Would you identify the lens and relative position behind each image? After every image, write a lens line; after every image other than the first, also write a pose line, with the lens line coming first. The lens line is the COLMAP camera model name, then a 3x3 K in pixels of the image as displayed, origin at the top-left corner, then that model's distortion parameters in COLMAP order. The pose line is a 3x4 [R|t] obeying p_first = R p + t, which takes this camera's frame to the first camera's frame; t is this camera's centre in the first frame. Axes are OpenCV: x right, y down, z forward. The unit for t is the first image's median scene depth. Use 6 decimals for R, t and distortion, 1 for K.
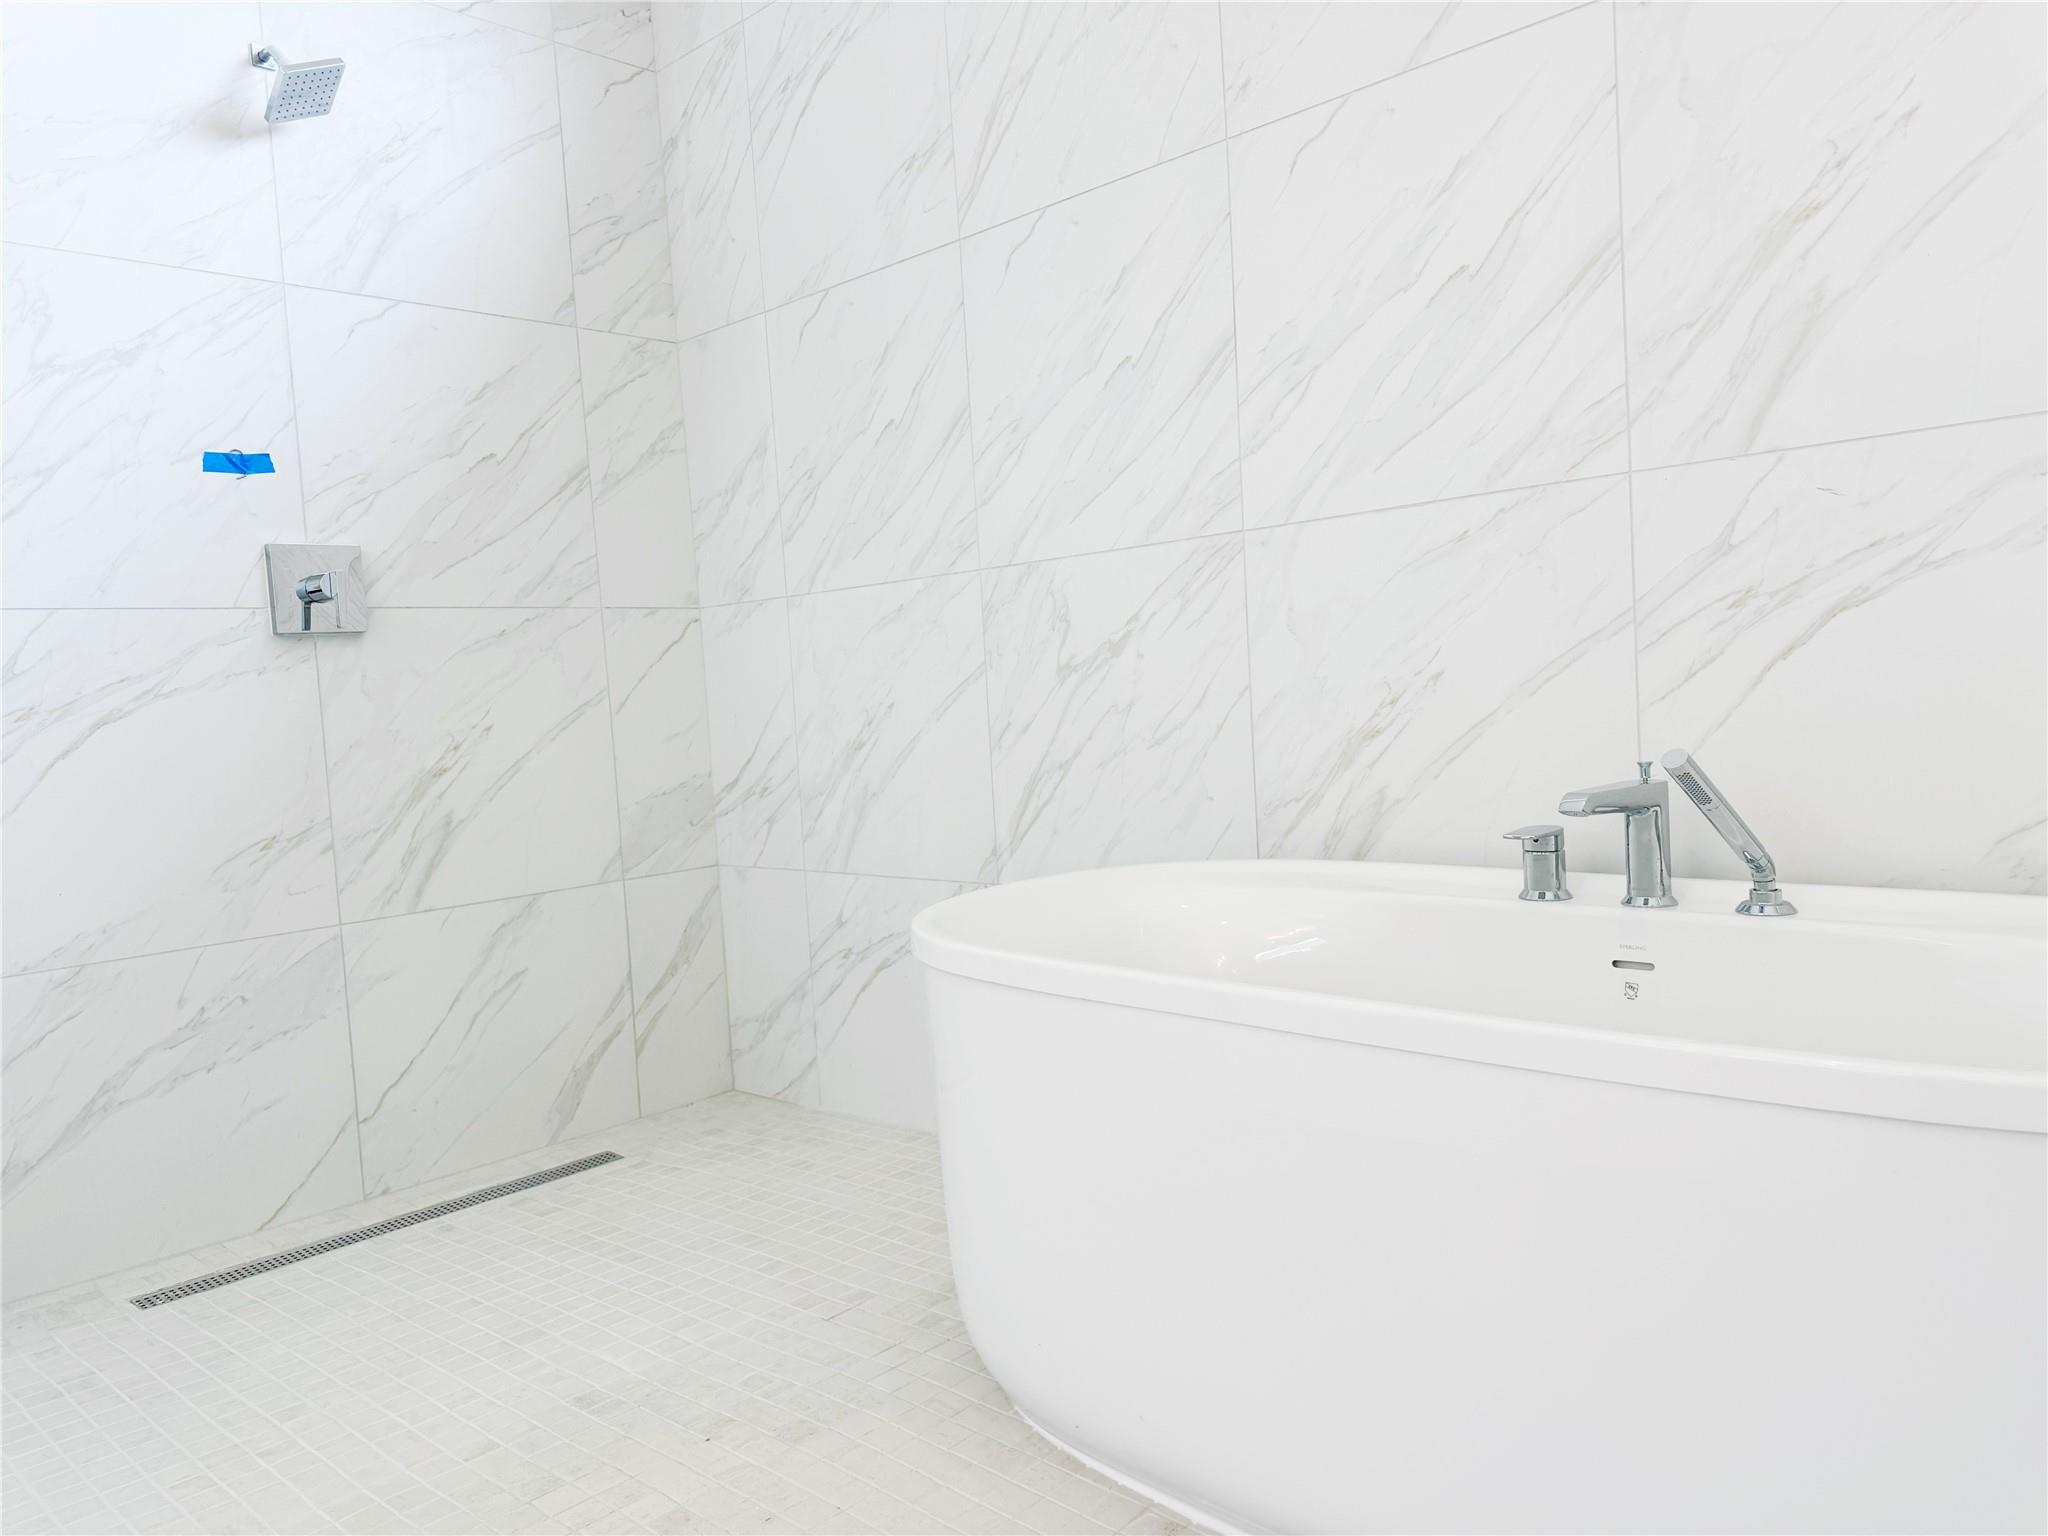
lens RADIAL K [[1456.3, 0, 1034.4], [0, 1456.3, 776.4], [0, 0, 1]] dist [0.076439, -0.063893]
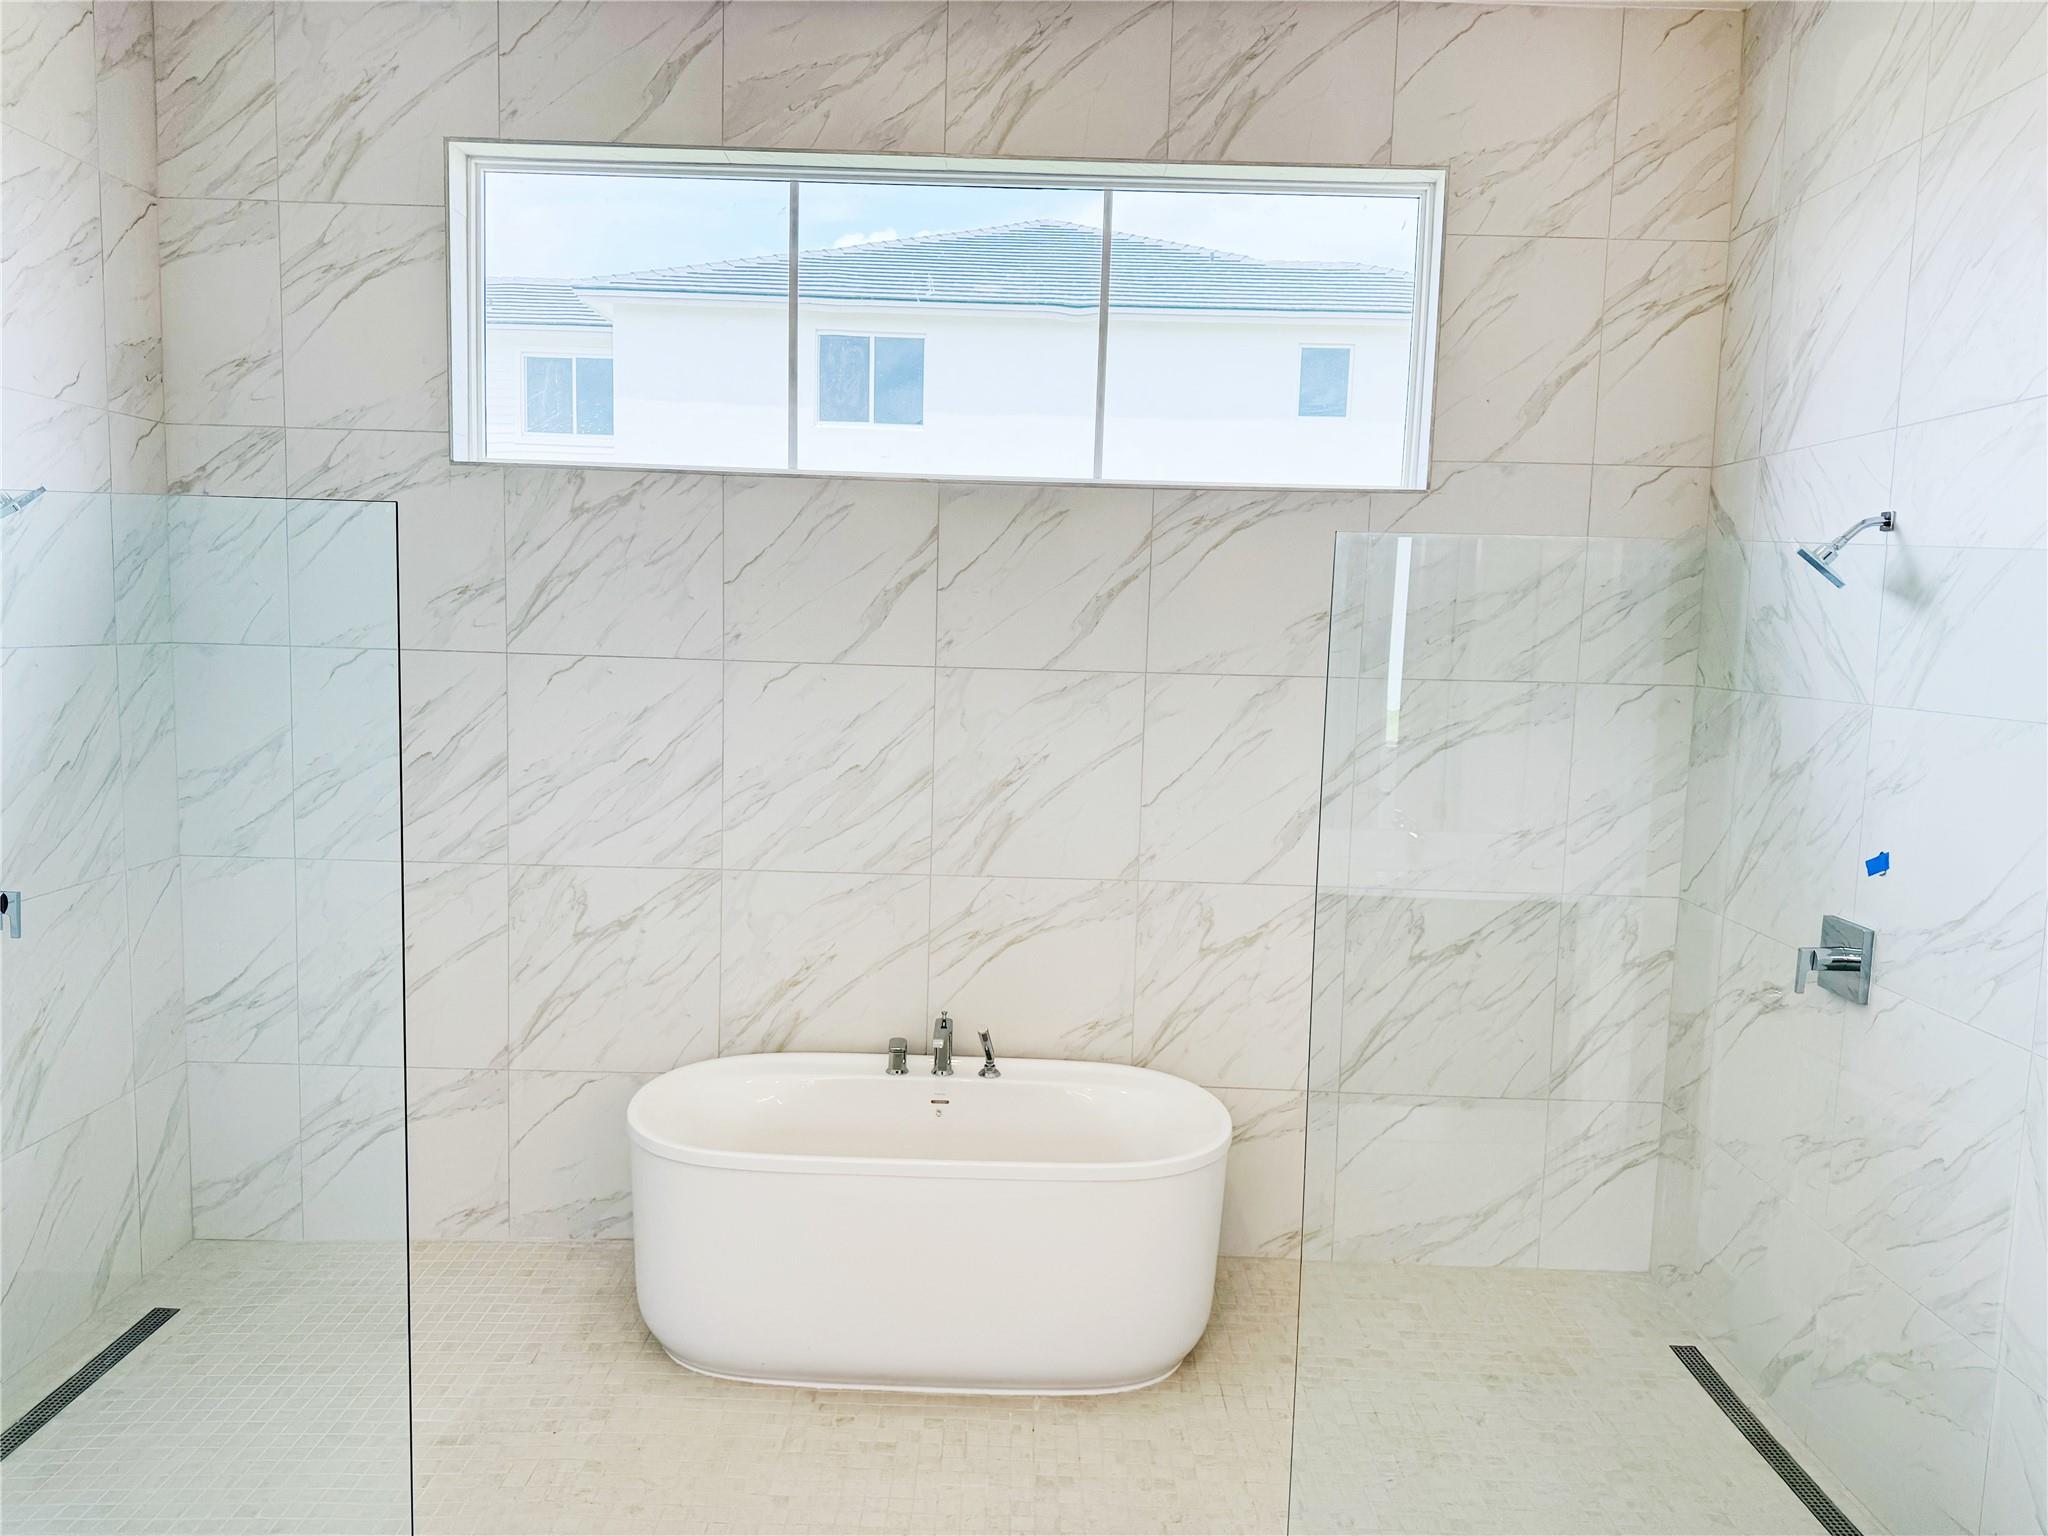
lens RADIAL K [[1456.3, 0, 1025.0], [0, 1456.3, 773.9], [0, 0, 1]] dist [0.076439, -0.063893]
pose [[0.716756, 0.009269, 0.697263, -0.741884], [-0.034441, 0.999162, 0.022121, -0.296940], [-0.696473, -0.039870, 0.716474, -0.480084]]
